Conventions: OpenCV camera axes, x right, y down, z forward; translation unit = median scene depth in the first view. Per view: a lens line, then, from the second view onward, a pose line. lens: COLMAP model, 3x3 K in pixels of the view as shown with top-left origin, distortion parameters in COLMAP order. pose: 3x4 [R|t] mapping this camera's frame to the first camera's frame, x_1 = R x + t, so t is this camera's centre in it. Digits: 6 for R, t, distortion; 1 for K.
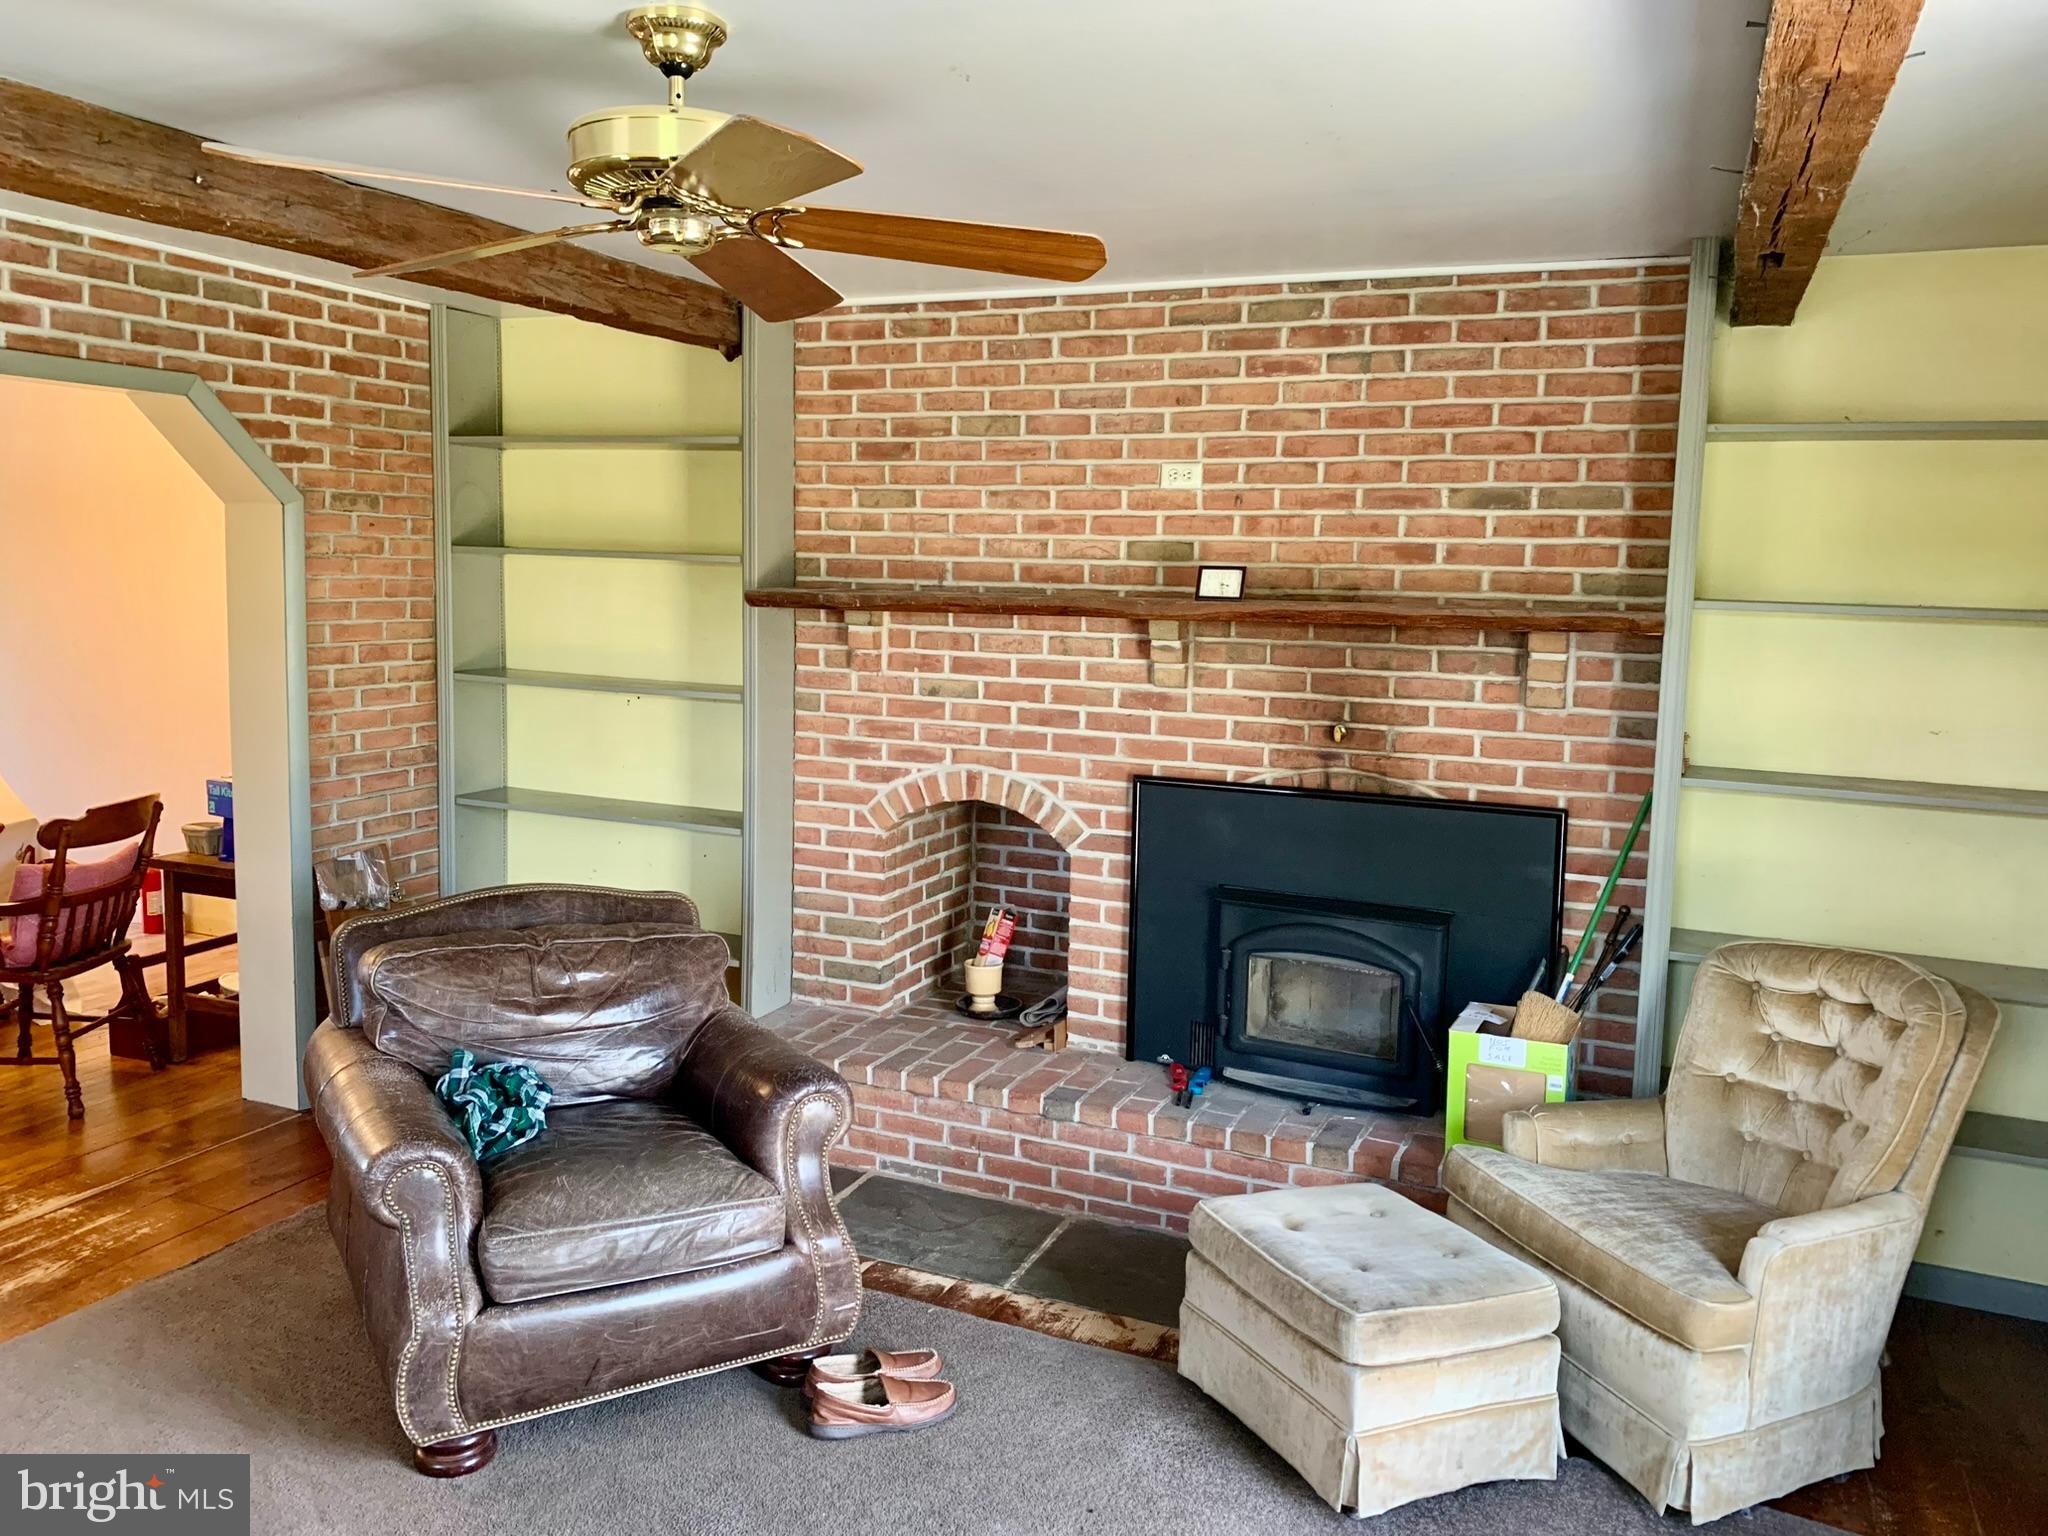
lens RADIAL K [[1580.2, 0, 987.0], [0, 1580.2, 699.1], [0, 0, 1]] dist [0.045341, -0.049171]
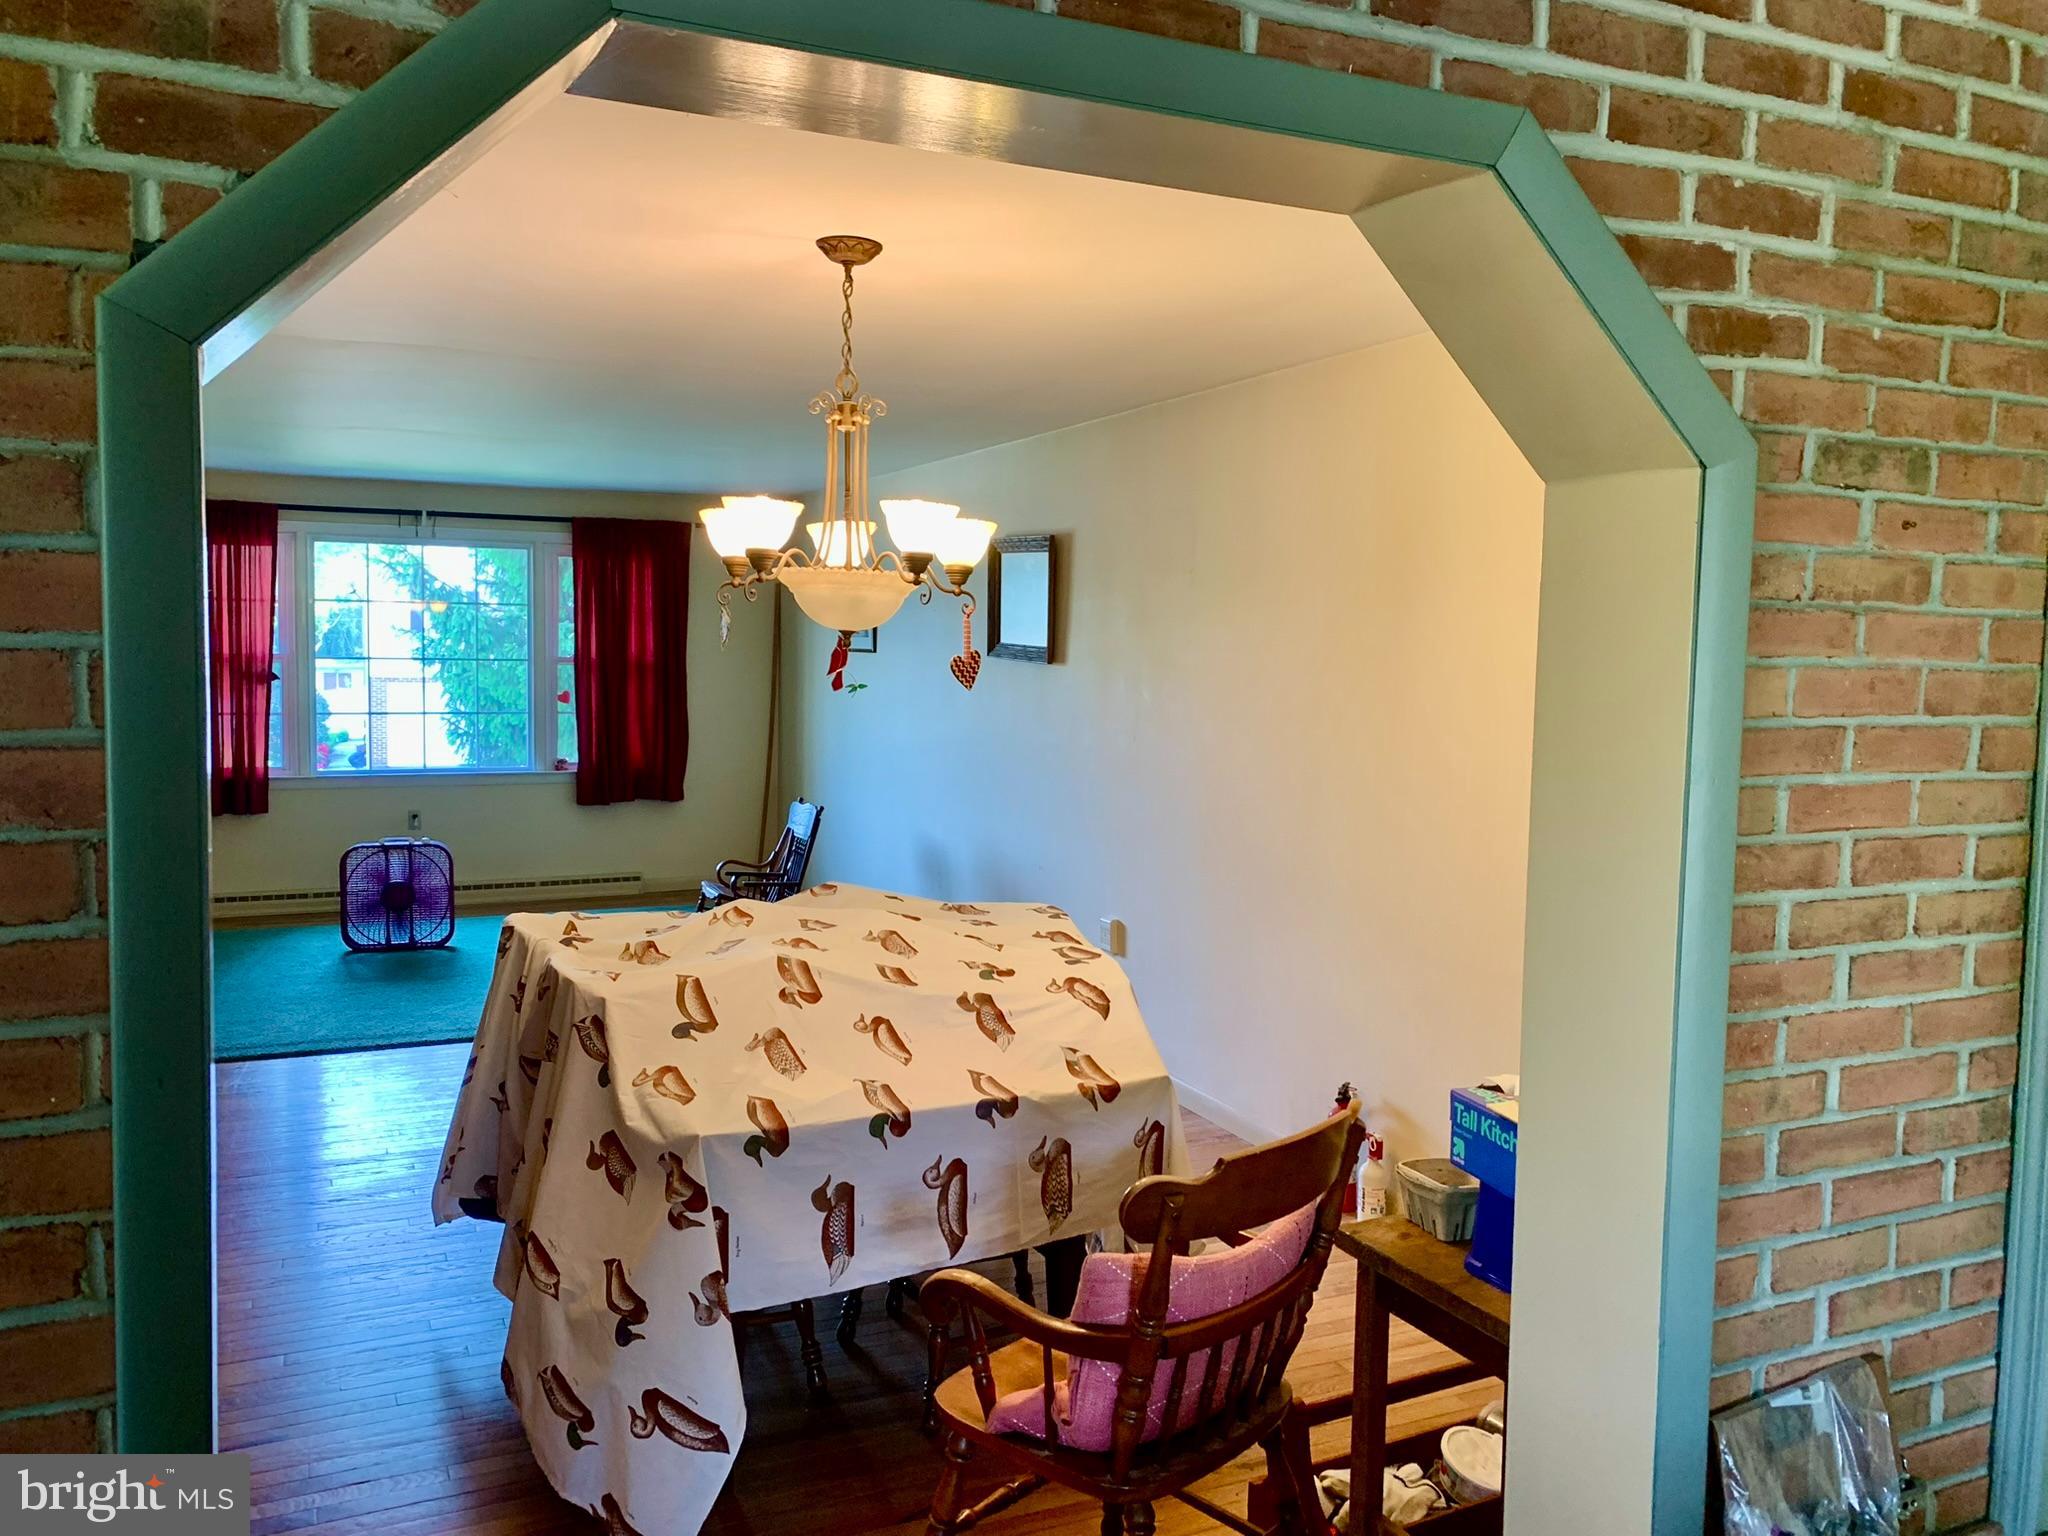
lens RADIAL K [[1580.2, 0, 1009.0], [0, 1580.2, 754.5], [0, 0, 1]] dist [0.045341, -0.049171]
pose [[0.761764, 0.049502, -0.645961, -0.308775], [-0.061990, 0.998071, 0.003382, -0.043827], [0.644882, 0.037467, 0.763363, 0.586491]]
